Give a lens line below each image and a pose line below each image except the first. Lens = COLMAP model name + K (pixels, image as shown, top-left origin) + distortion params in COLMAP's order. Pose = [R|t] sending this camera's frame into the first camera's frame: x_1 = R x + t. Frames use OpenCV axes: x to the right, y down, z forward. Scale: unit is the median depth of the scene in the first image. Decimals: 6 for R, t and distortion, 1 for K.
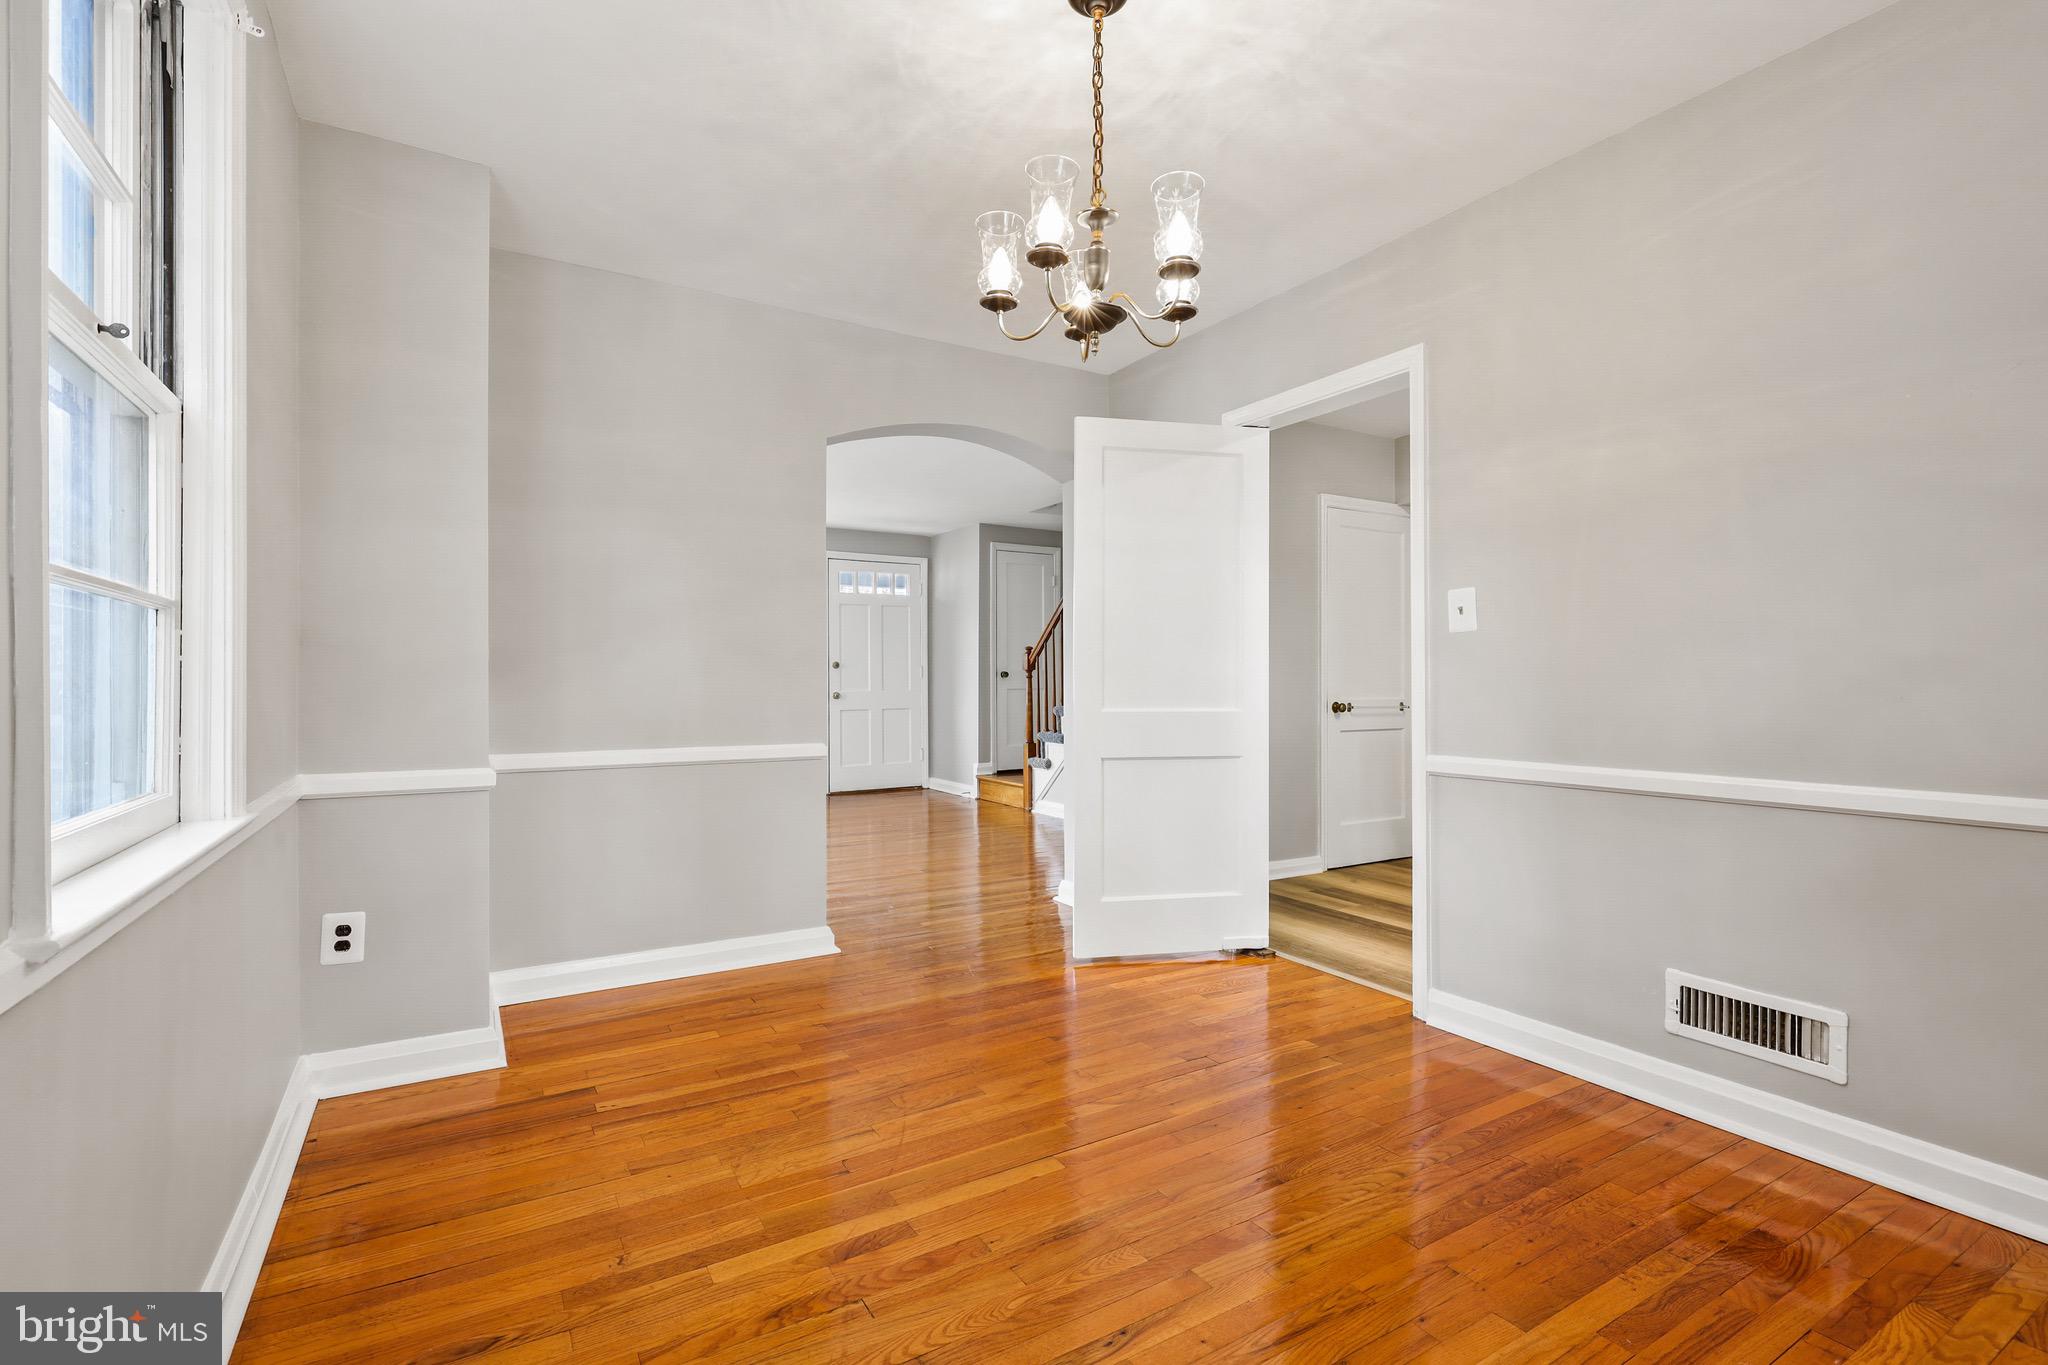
lens RADIAL K [[935.0, 0, 1021.6], [0, 935.0, 673.5], [0, 0, 1]] dist [0.000467, -0.000834]
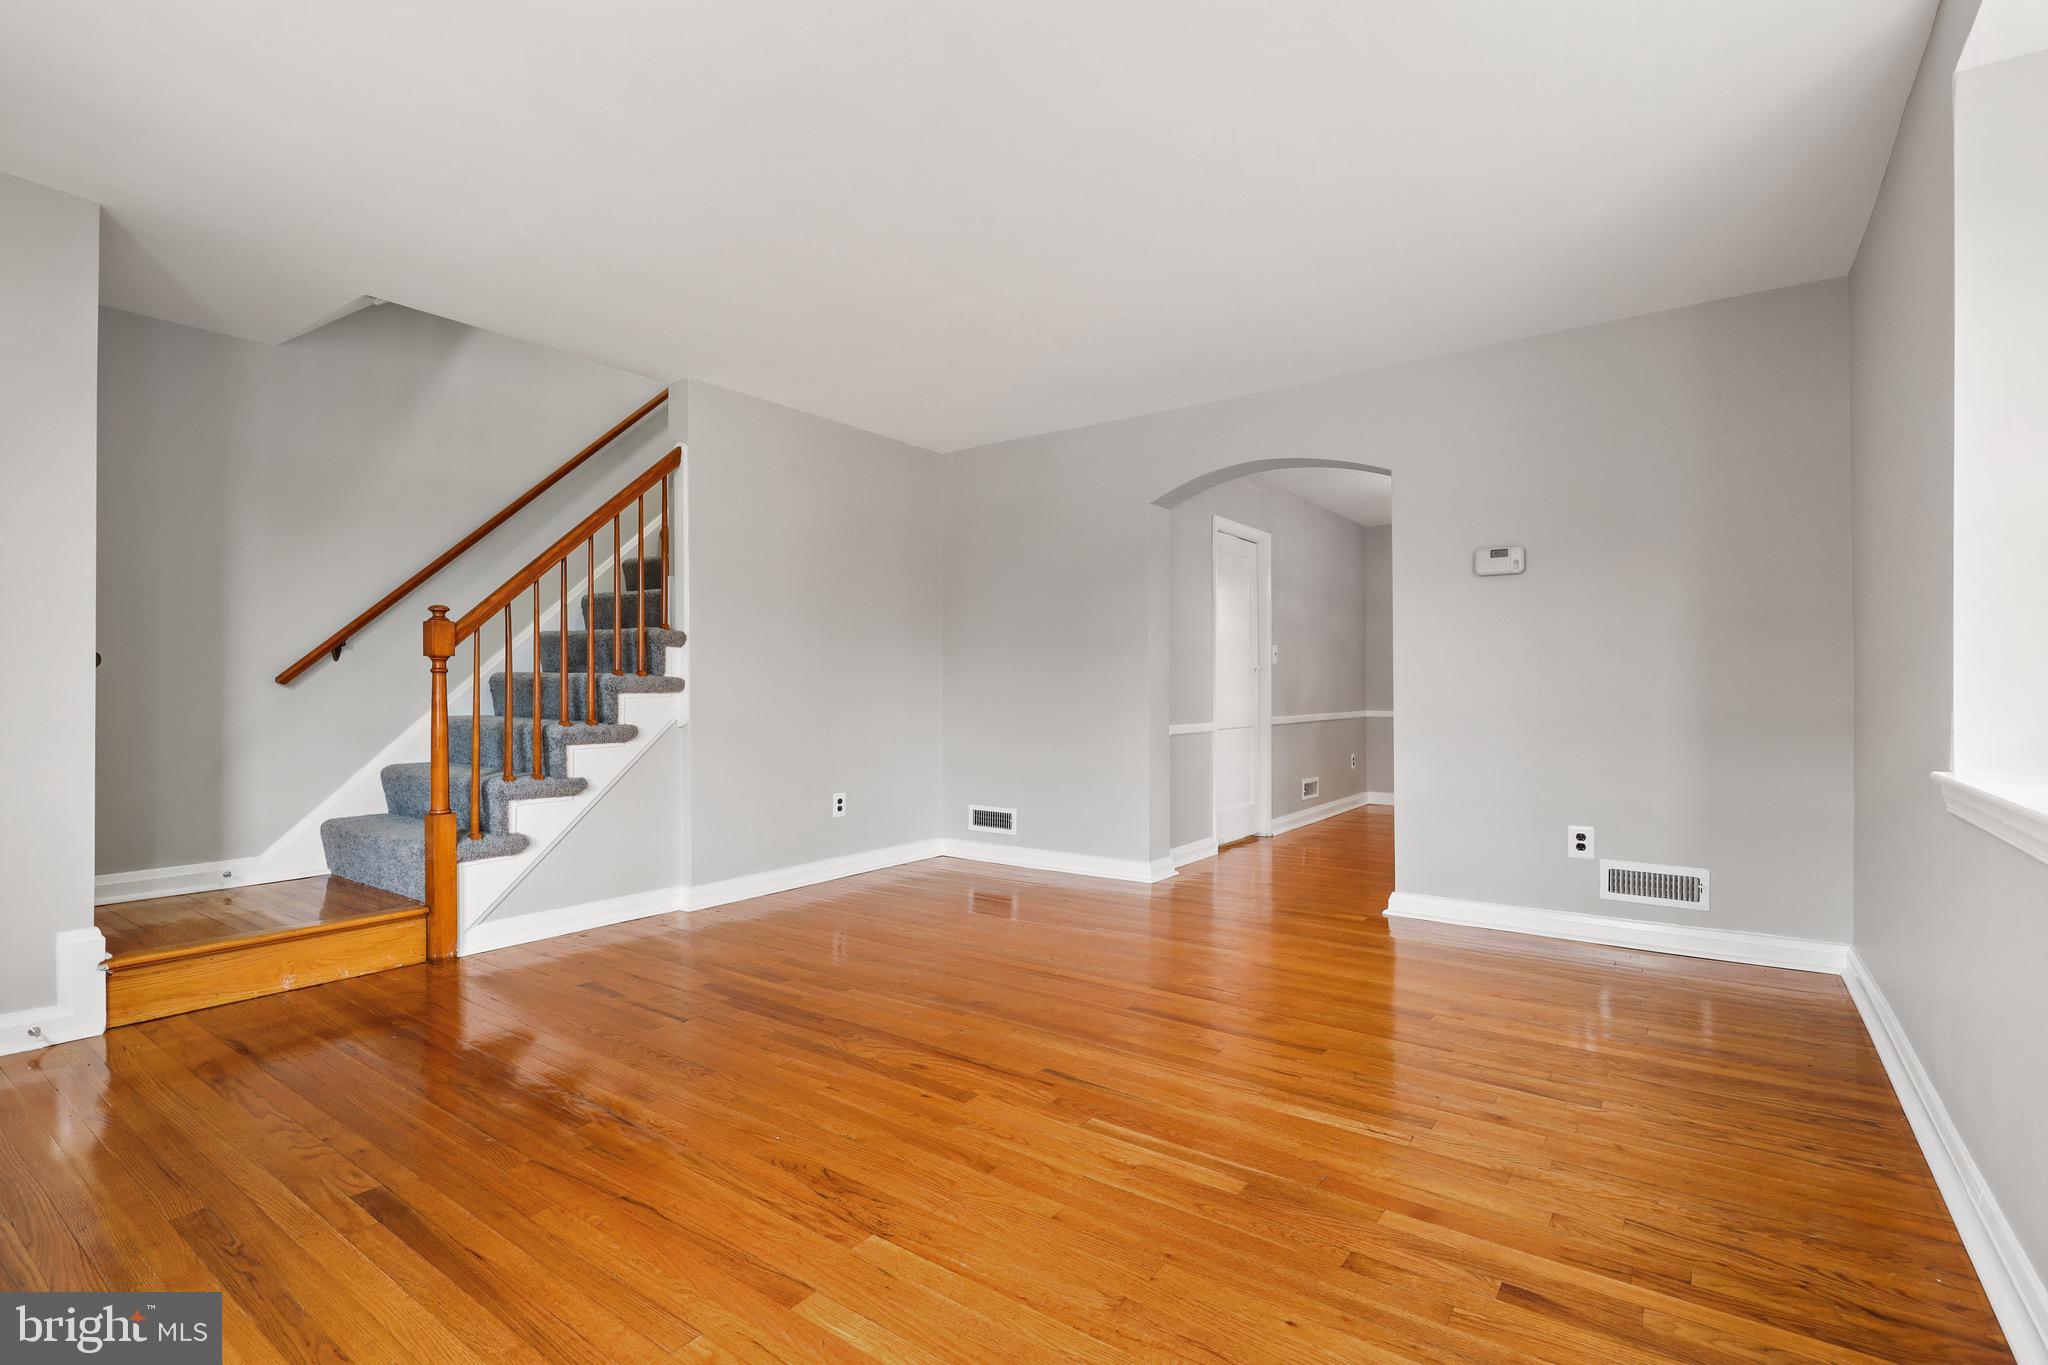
lens RADIAL K [[935.0, 0, 1052.3], [0, 935.0, 711.1], [0, 0, 1]] dist [0.000467, -0.000834]
pose [[-0.411694, -0.017978, 0.911145, -0.488251], [-0.005984, 0.999837, 0.017024, 0.011972], [-0.911302, 0.001557, -0.411735, 0.826911]]
